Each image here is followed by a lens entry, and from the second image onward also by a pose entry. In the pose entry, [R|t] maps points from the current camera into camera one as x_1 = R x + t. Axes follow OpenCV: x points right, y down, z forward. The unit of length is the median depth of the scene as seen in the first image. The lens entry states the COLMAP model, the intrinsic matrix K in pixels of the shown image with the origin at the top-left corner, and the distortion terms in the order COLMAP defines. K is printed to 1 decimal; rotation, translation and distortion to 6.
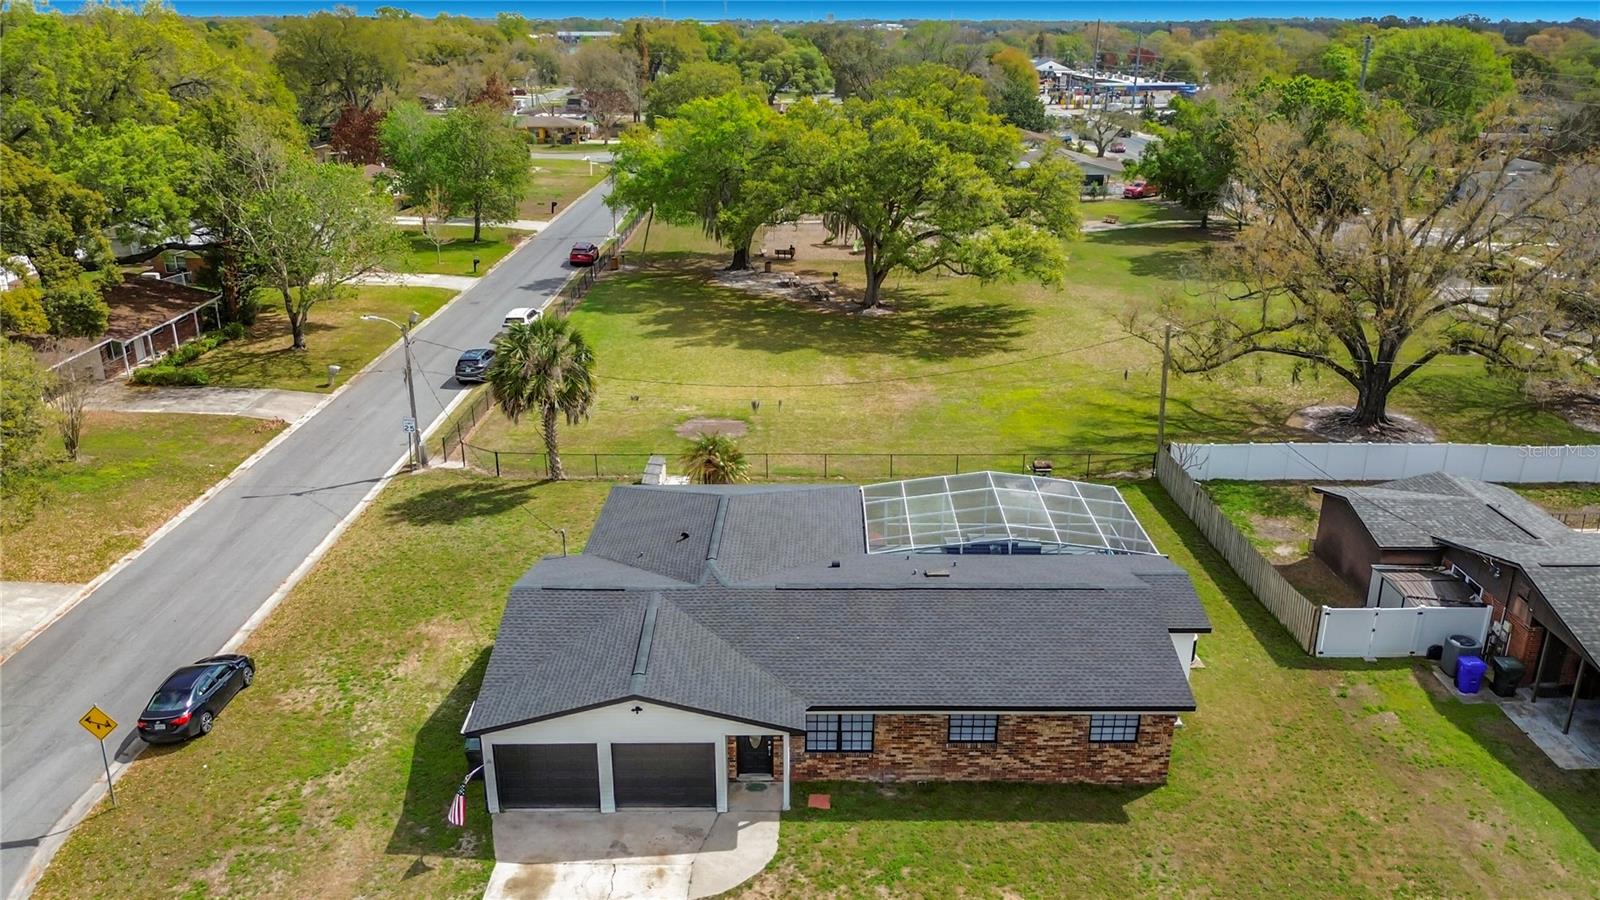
lens RADIAL K [[1166.6, 0, 799.3], [0, 1166.6, 470.1], [0, 0, 1]] dist [0.045368, -0.081966]
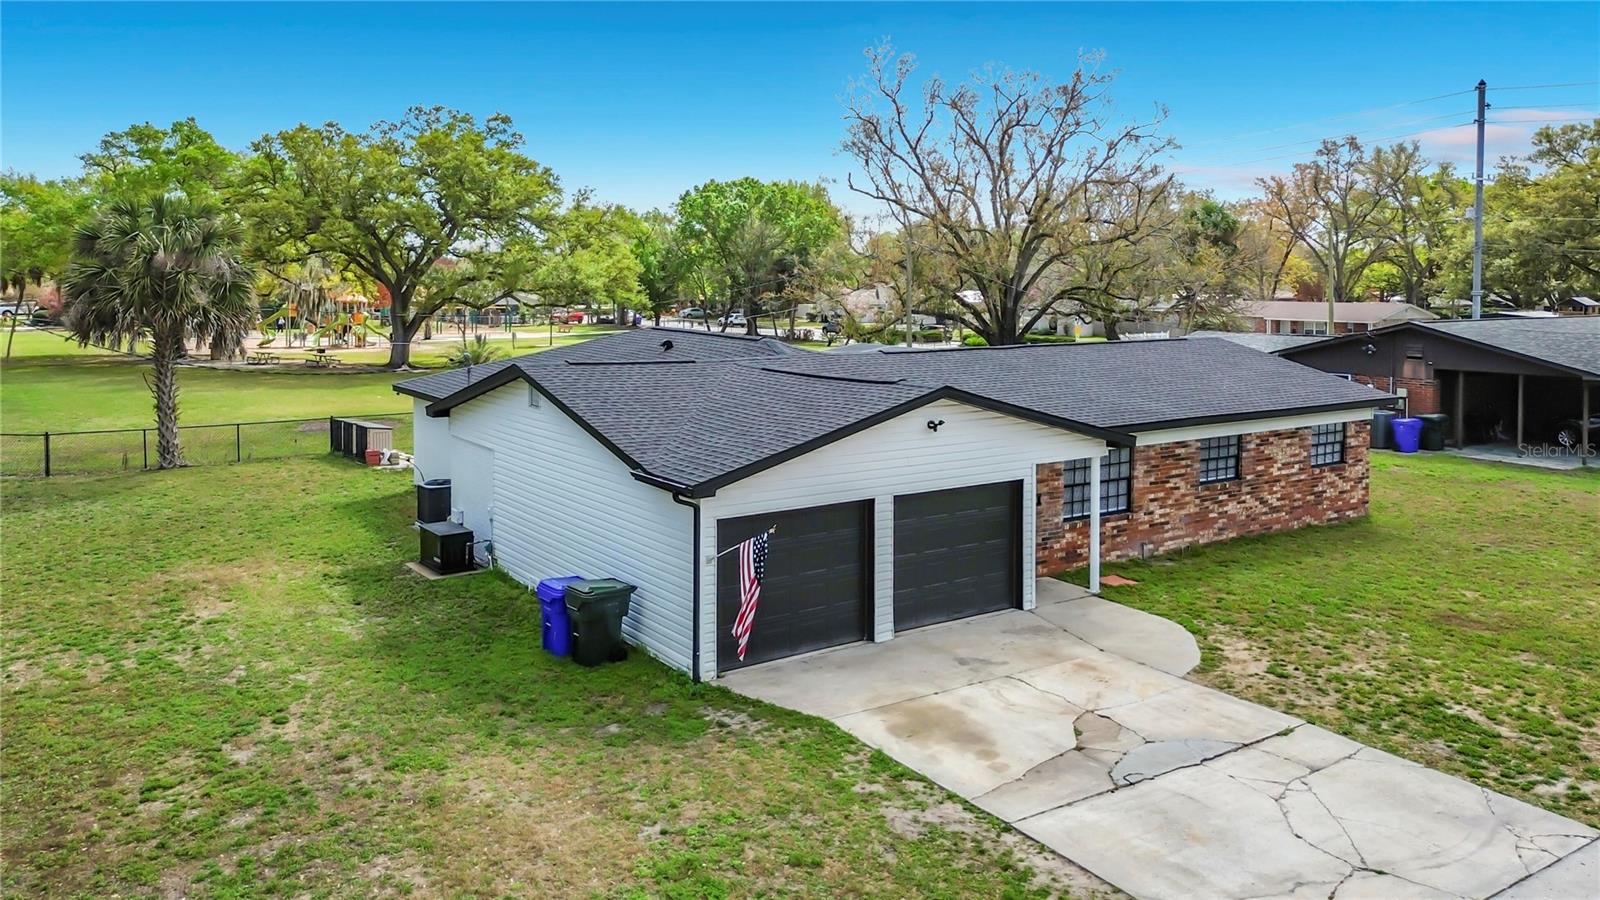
lens RADIAL K [[1165.3, 0, 804.1], [0, 1165.3, 361.2], [0, 0, 1]] dist [0.051517, -0.002707]
pose [[0.820873, -0.038250, 0.569828, -0.439425], [0.202185, 0.952601, -0.227317, 0.247383], [-0.534124, 0.301810, 0.789698, 0.474450]]
